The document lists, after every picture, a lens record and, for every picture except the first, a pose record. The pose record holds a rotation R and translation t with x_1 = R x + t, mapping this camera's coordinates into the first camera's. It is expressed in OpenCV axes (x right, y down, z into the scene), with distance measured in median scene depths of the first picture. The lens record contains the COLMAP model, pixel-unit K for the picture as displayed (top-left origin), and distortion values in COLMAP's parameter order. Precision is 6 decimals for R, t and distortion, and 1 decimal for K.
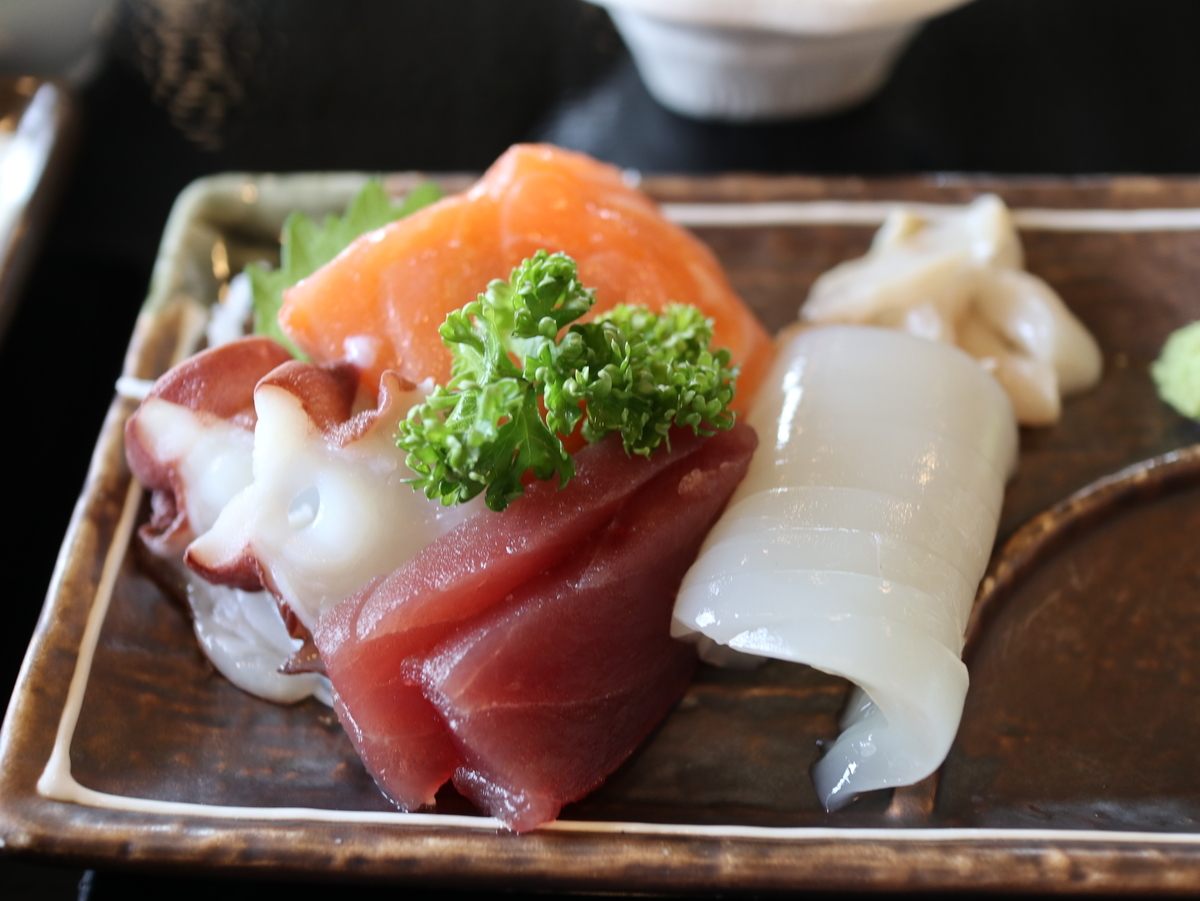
lens RADIAL K [[1400.7, 0, 600.0], [0, 1400.7, 450.5], [0, 0, 1]] dist [0.008760, 0.001616]
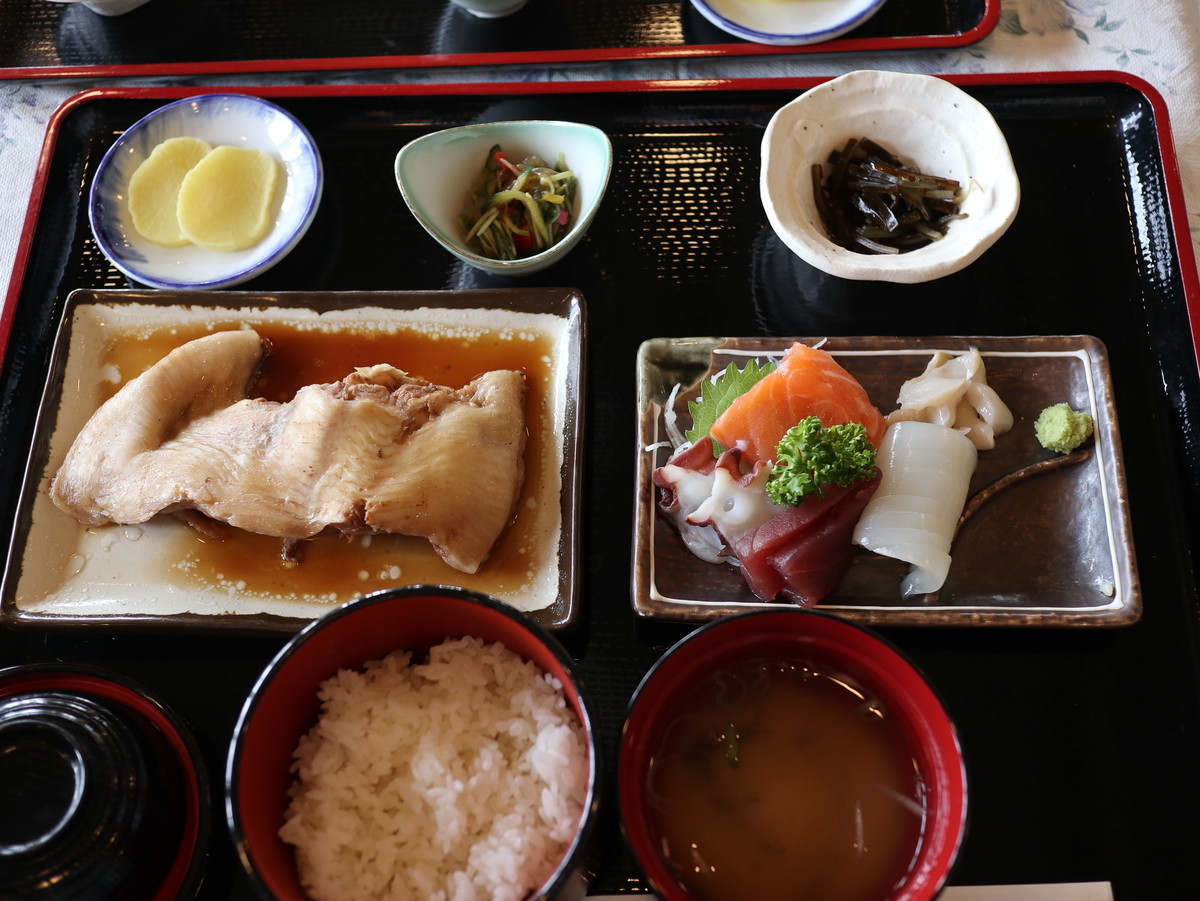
lens RADIAL K [[1400.7, 0, 600.0], [0, 1400.7, 450.5], [0, 0, 1]] dist [0.008760, 0.001616]
pose [[0.999299, -0.017726, -0.032980, -0.384216], [0.025236, 0.969567, 0.243523, -0.800643], [0.027660, -0.244184, 0.969334, -1.858024]]
